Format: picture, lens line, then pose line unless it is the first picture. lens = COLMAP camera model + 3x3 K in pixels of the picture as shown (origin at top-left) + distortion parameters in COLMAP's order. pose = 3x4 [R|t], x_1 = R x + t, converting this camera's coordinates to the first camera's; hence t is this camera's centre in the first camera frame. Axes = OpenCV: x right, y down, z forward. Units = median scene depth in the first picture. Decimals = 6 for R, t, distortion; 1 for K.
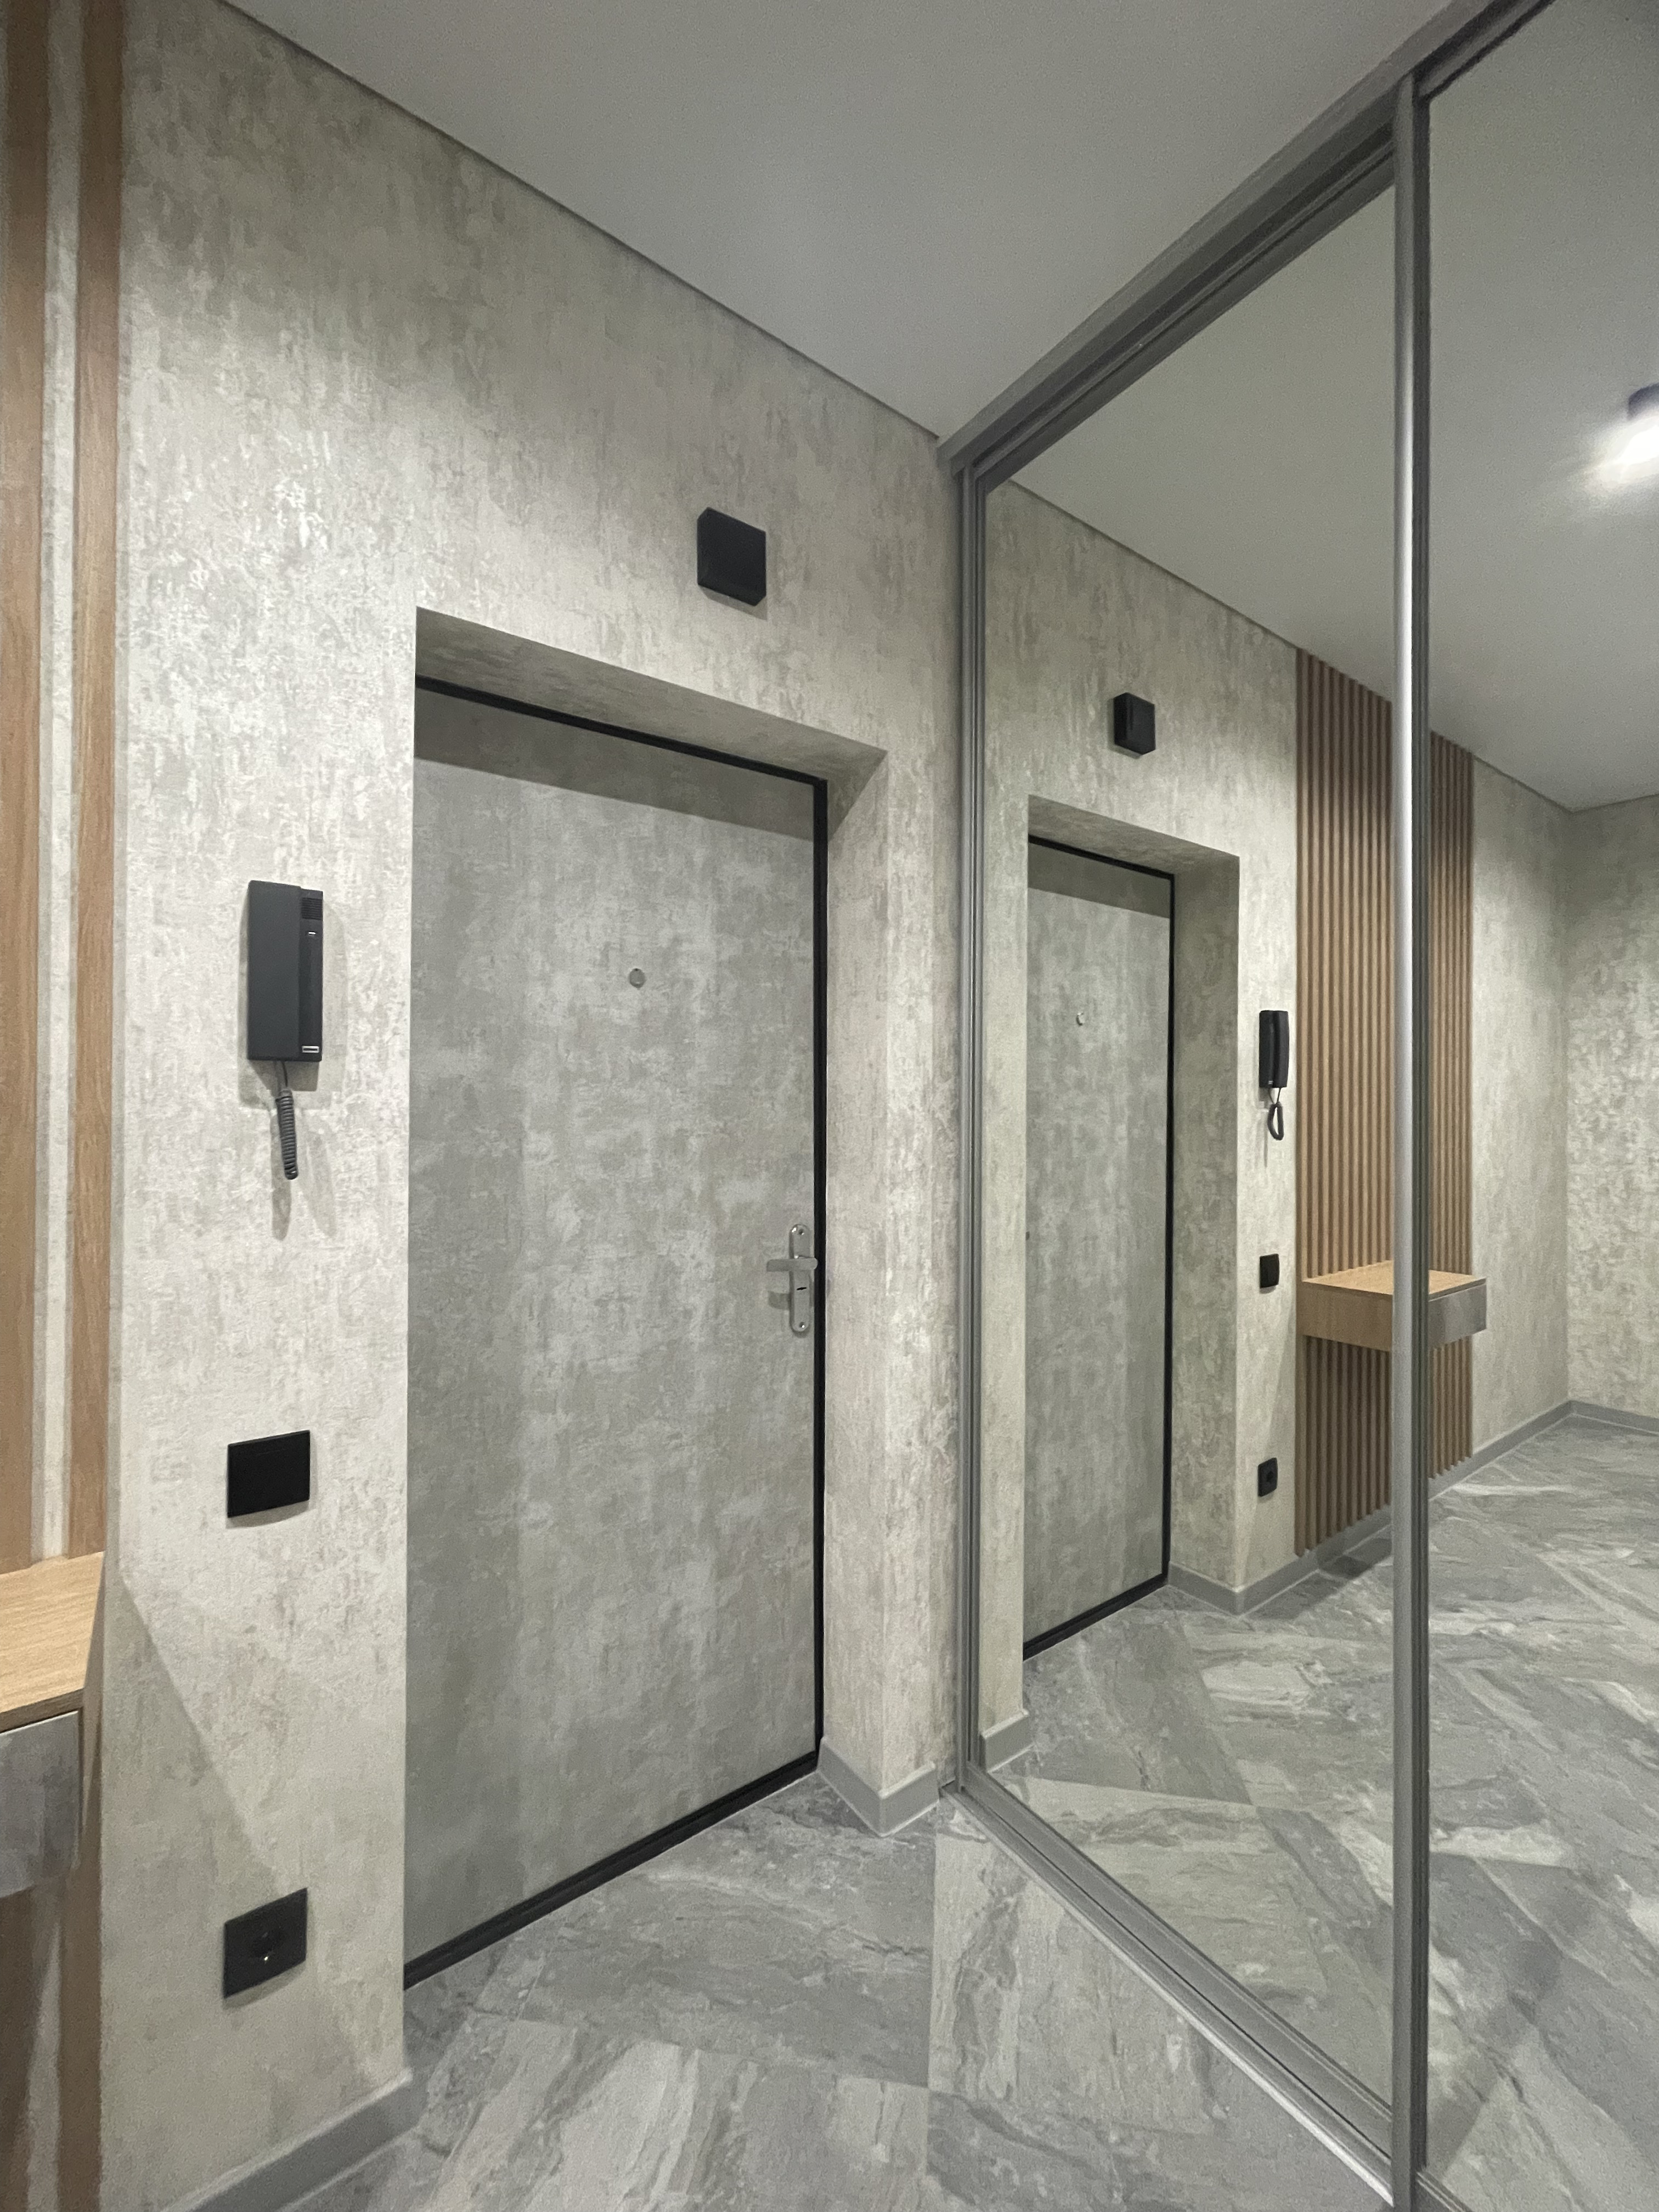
lens RADIAL K [[896.8, 0, 822.5], [0, 896.8, 1101.3], [0, 0, 1]] dist [-0.003248, 0.000705]
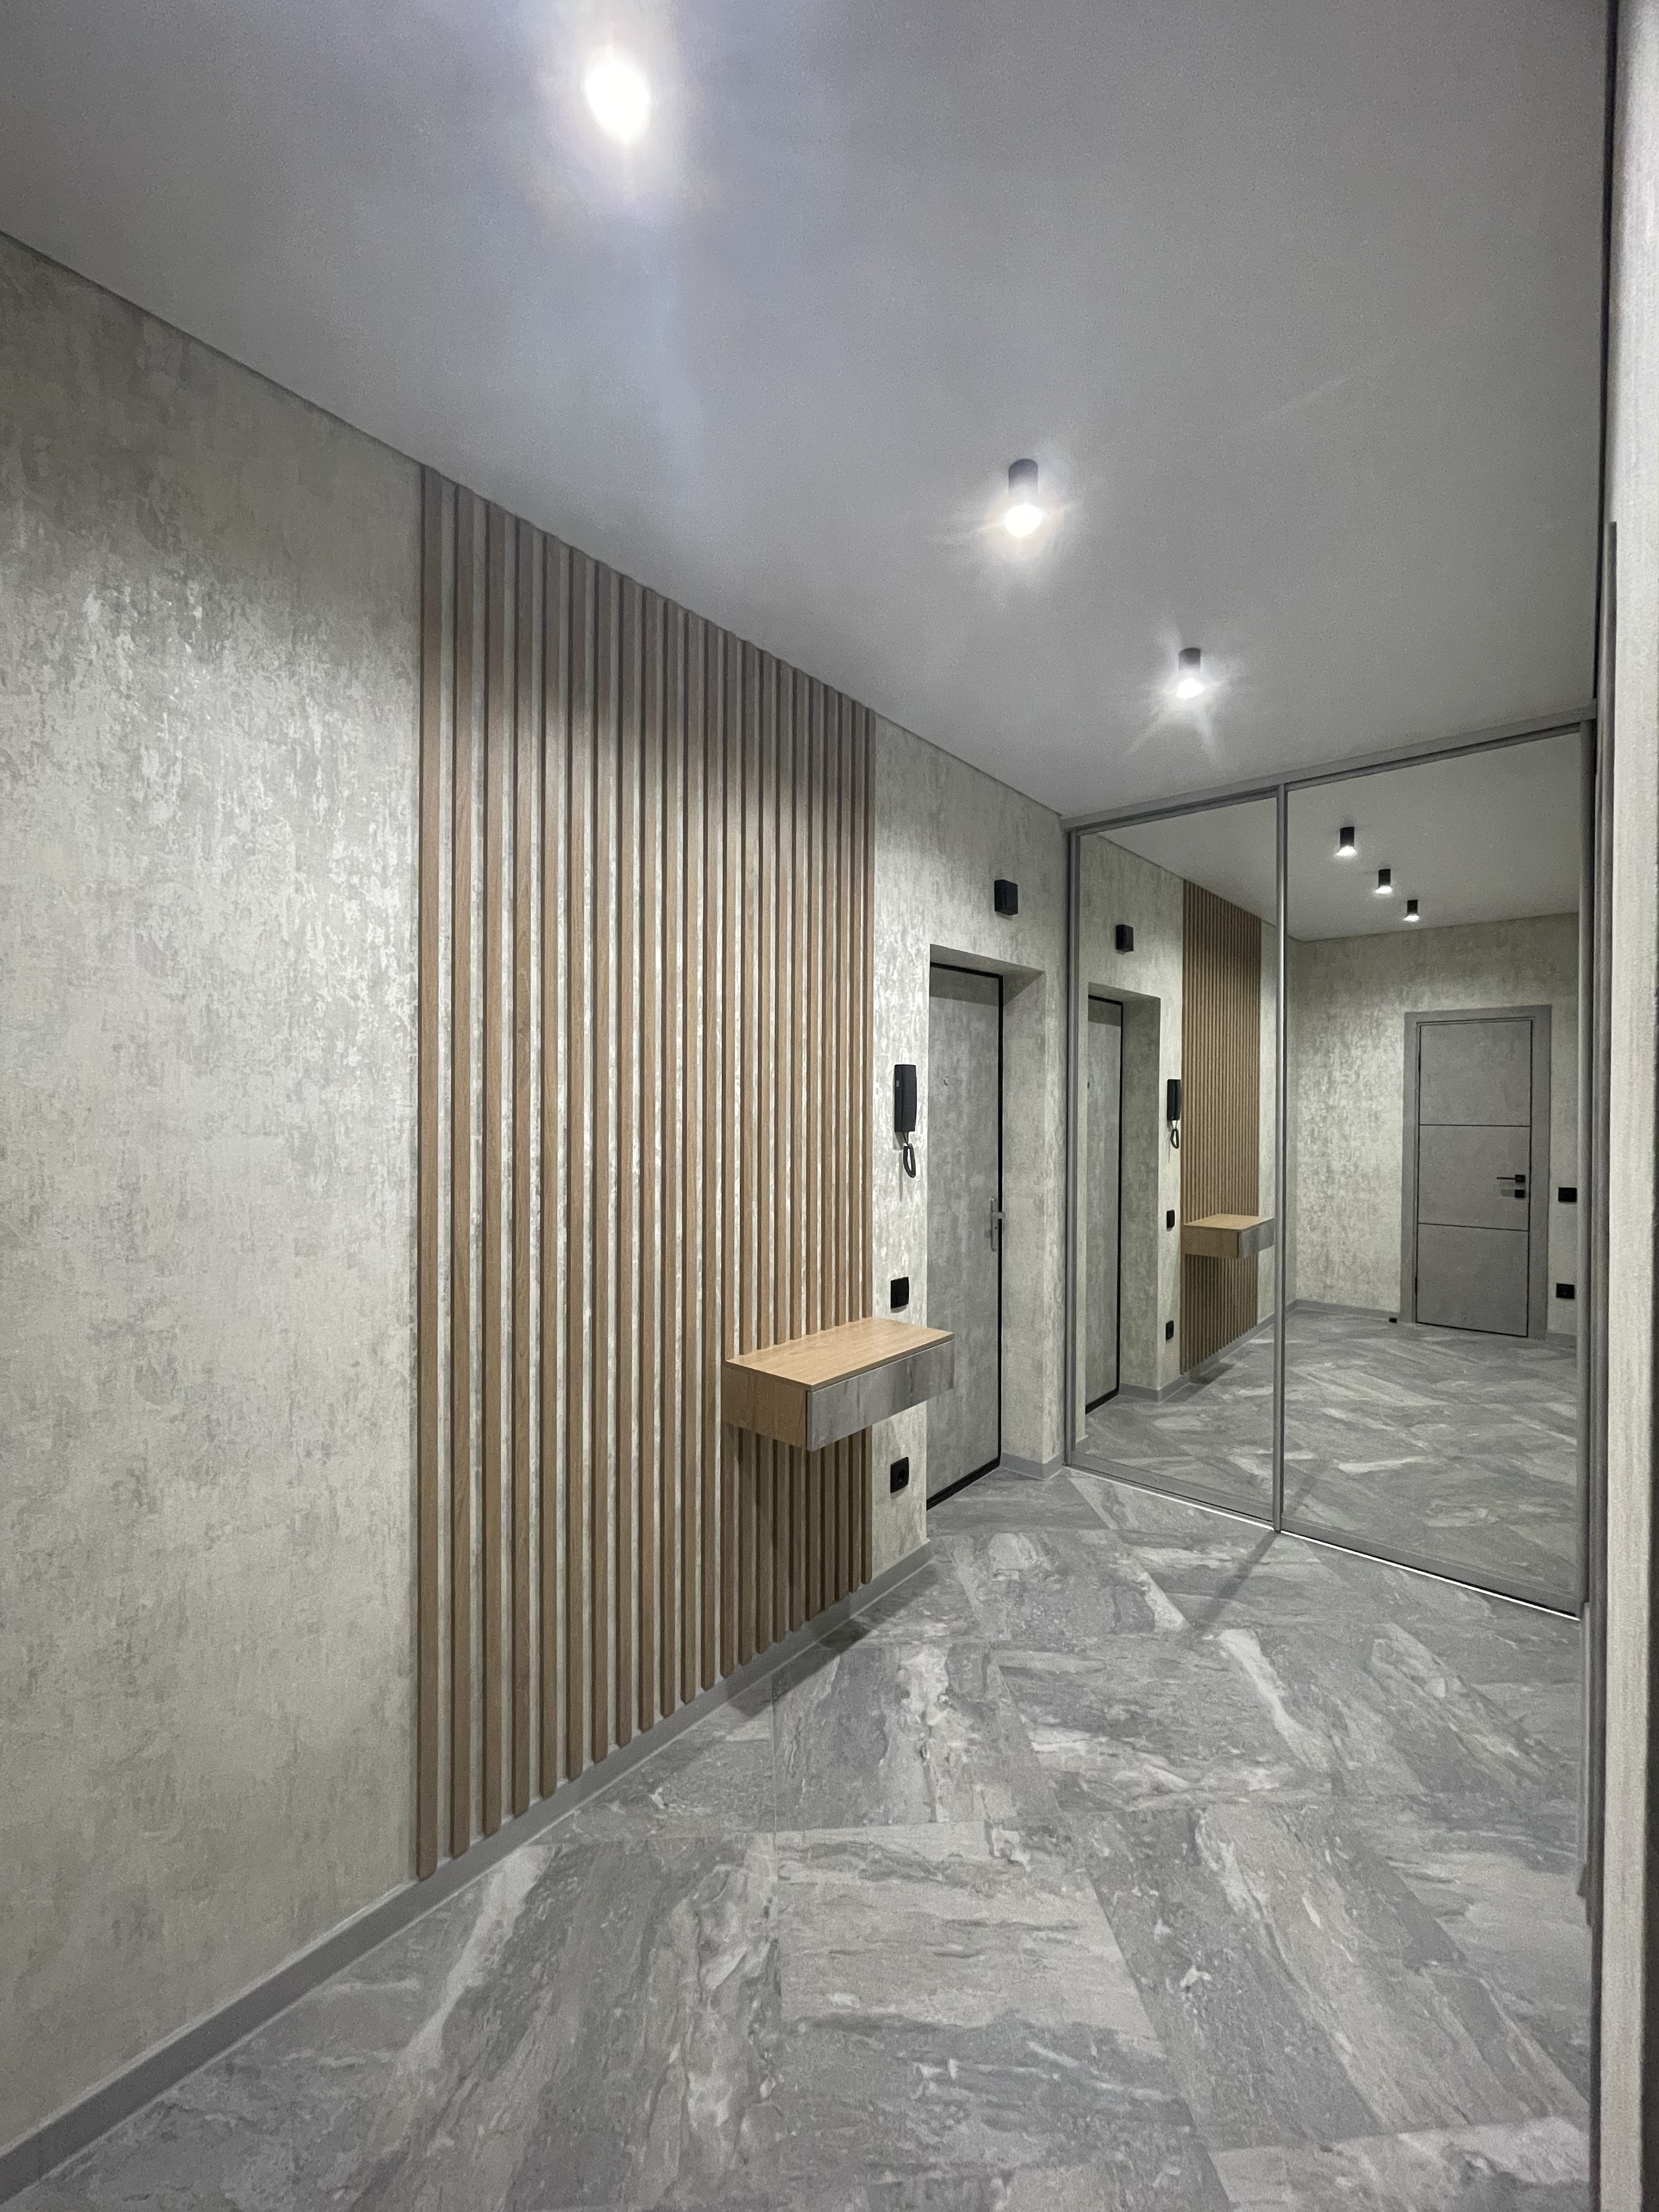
lens RADIAL K [[917.9, 0, 829.5], [0, 917.9, 1106.0], [0, 0, 1]] dist [0.000163, 0.000158]
pose [[0.969914, -0.004675, 0.243404, -0.880547], [0.002175, 0.999942, 0.010537, -0.089226], [-0.243439, -0.009691, 0.969868, -0.907767]]
